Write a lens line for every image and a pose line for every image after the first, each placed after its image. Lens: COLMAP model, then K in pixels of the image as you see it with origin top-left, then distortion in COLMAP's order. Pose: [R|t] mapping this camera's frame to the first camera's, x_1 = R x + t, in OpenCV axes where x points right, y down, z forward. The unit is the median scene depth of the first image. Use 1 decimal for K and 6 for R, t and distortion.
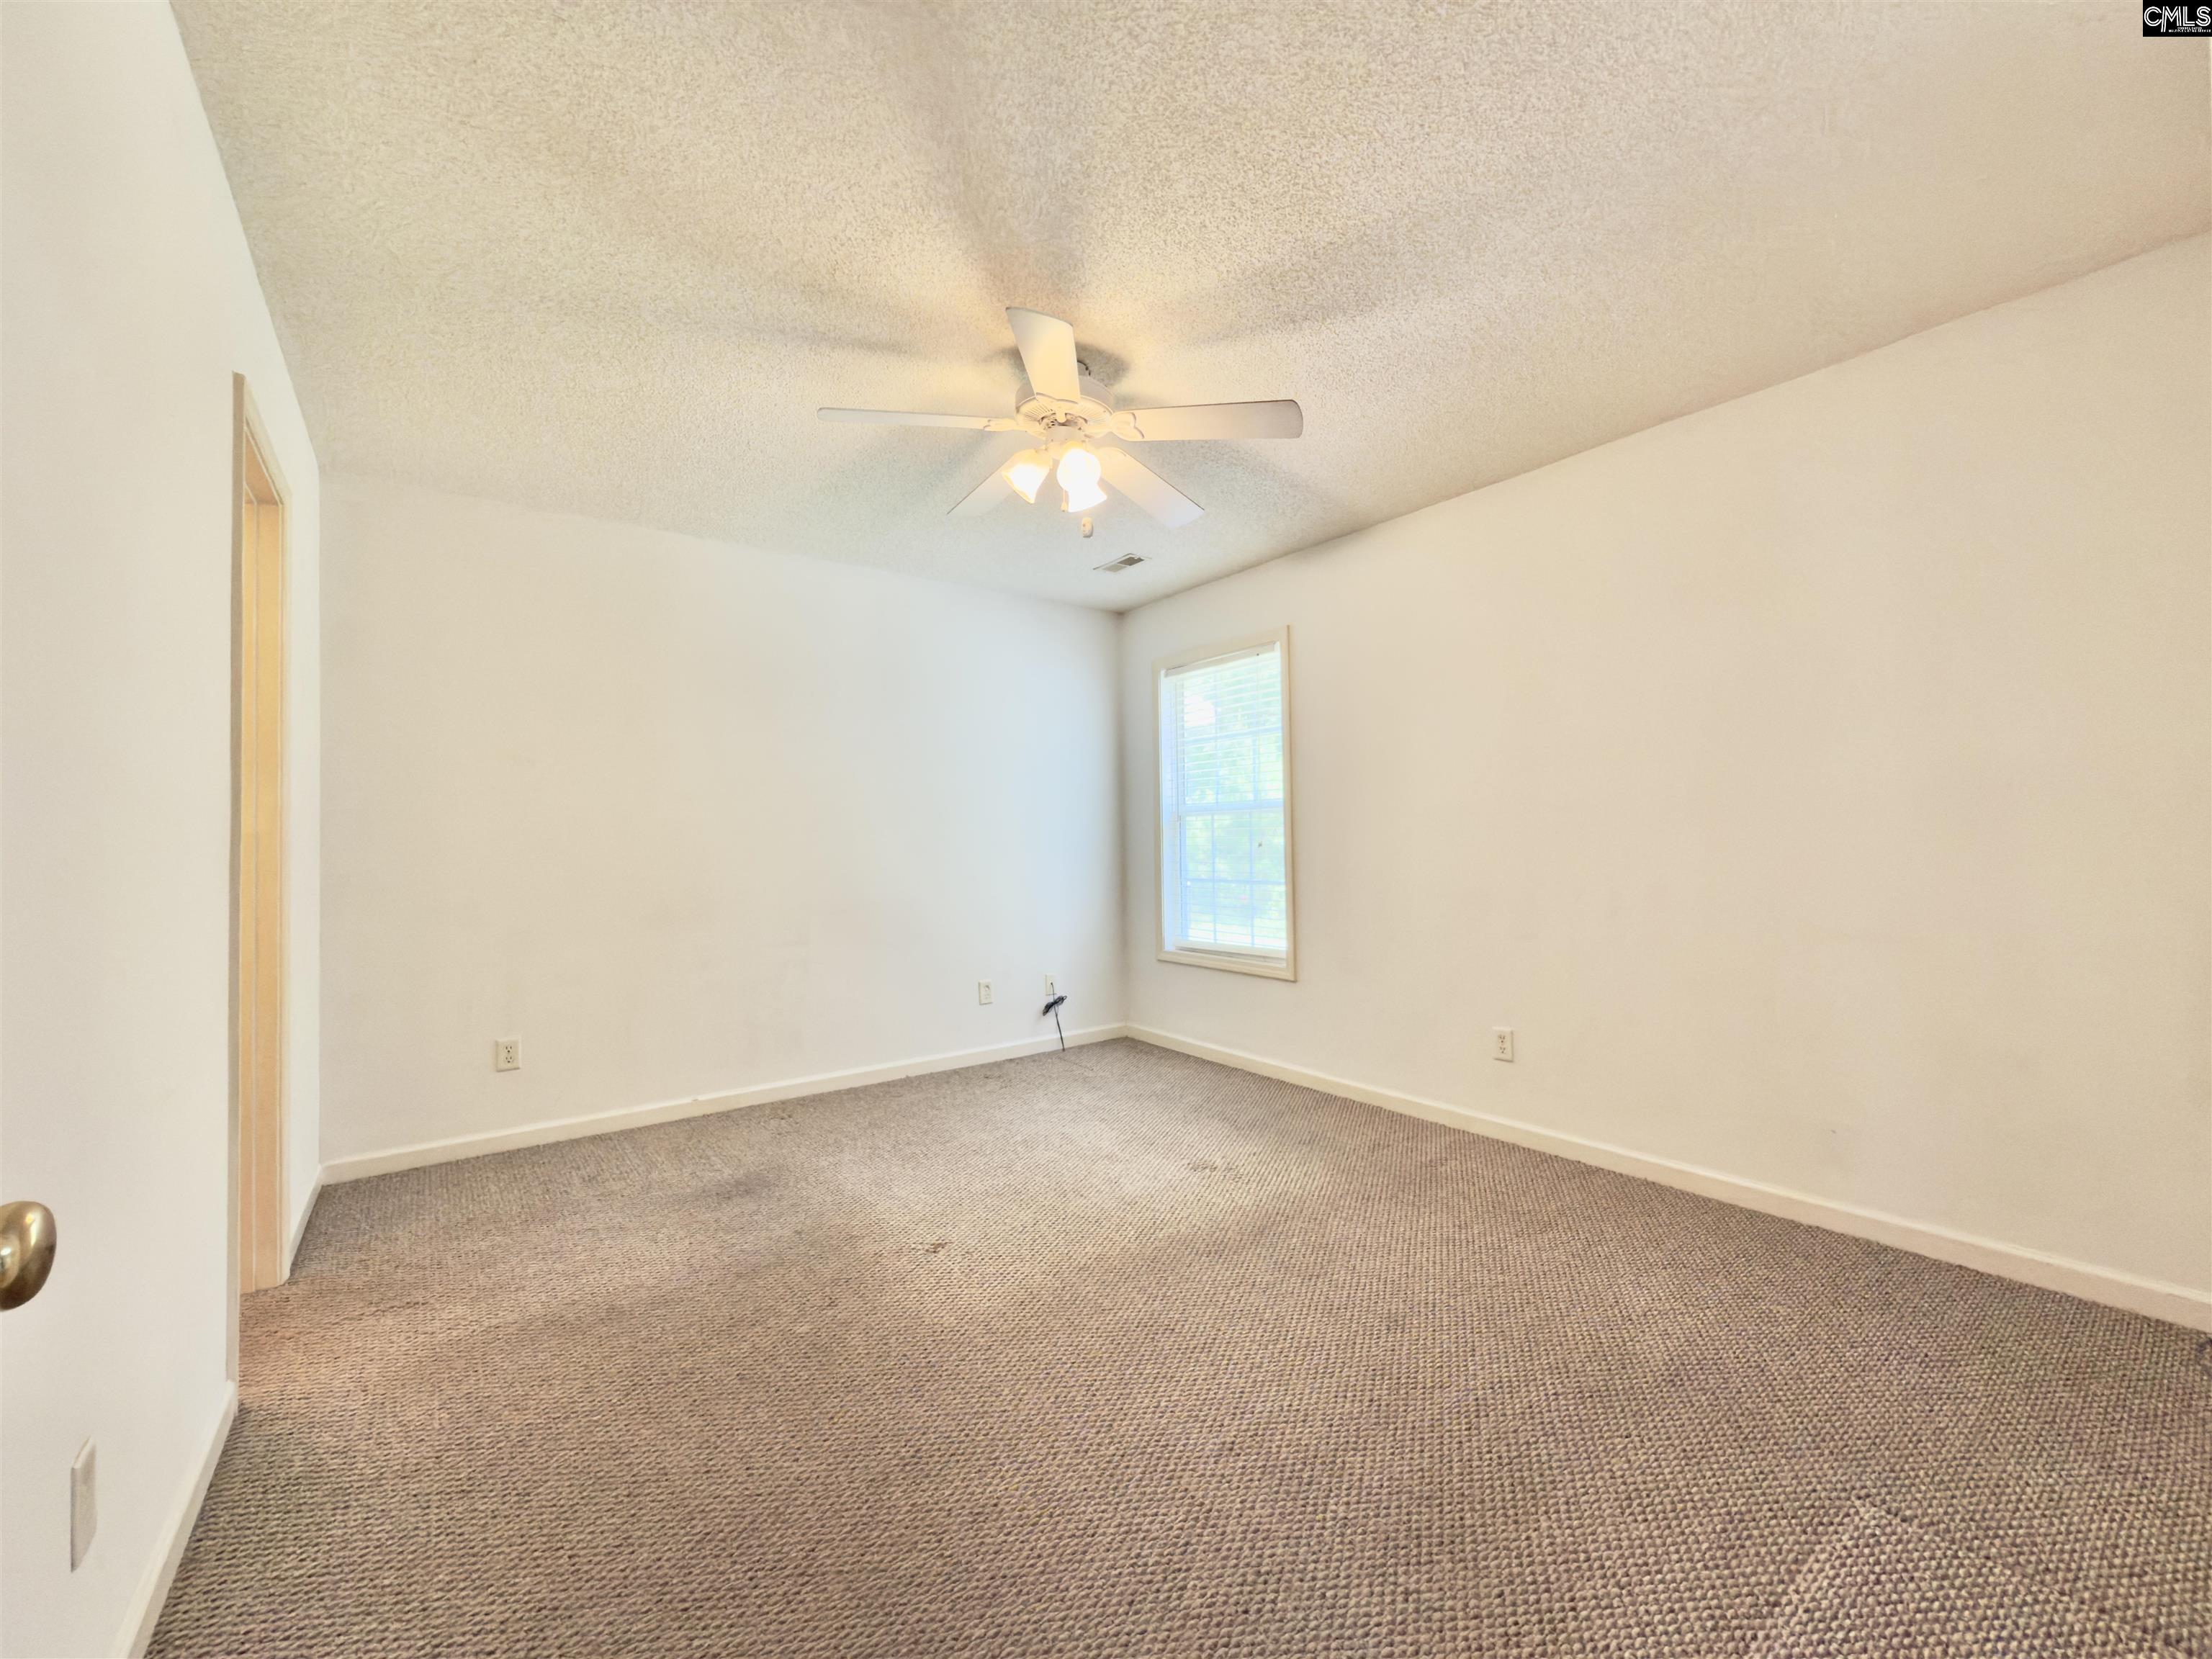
lens RADIAL K [[882.6, 0, 1098.7], [0, 882.6, 829.7], [0, 0, 1]] dist [-0.003176, -0.000246]
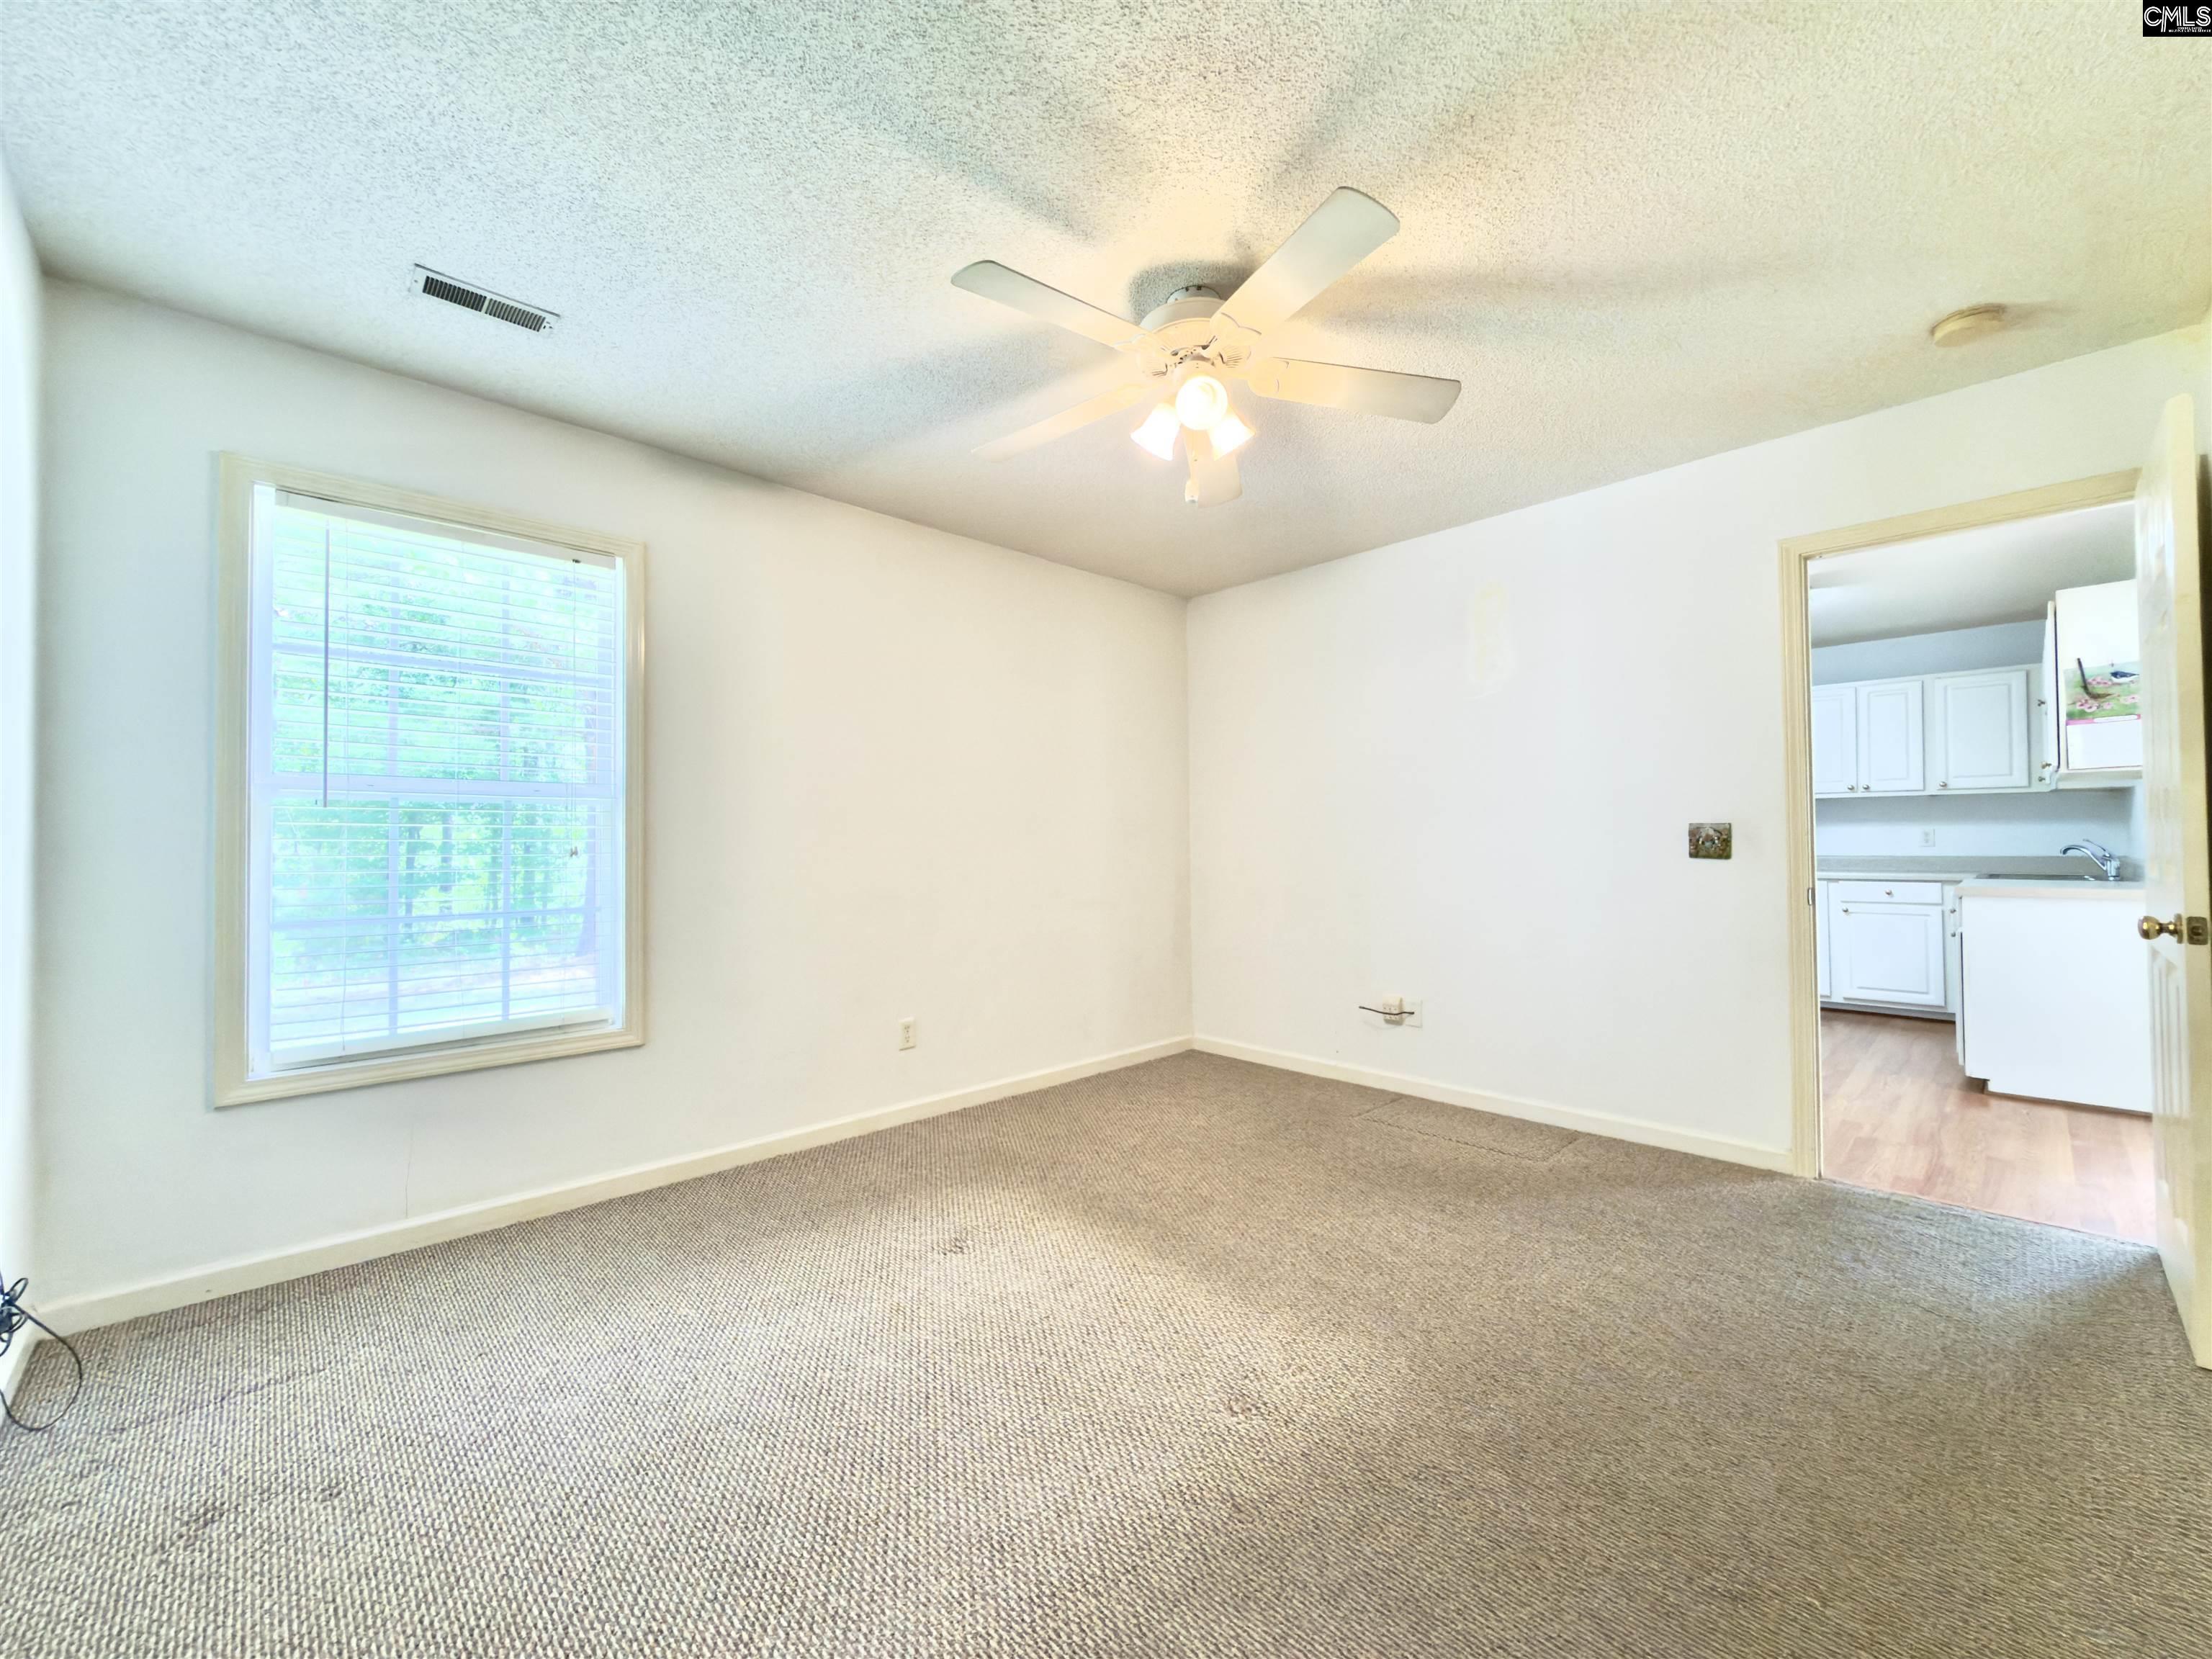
lens RADIAL K [[882.6, 0, 1098.7], [0, 882.6, 829.7], [0, 0, 1]] dist [-0.003176, -0.000246]
pose [[-0.141389, 0.032164, 0.989431, -0.669208], [-0.011476, 0.999352, -0.034127, 0.022981], [-0.989888, -0.016180, -0.140928, 0.919464]]
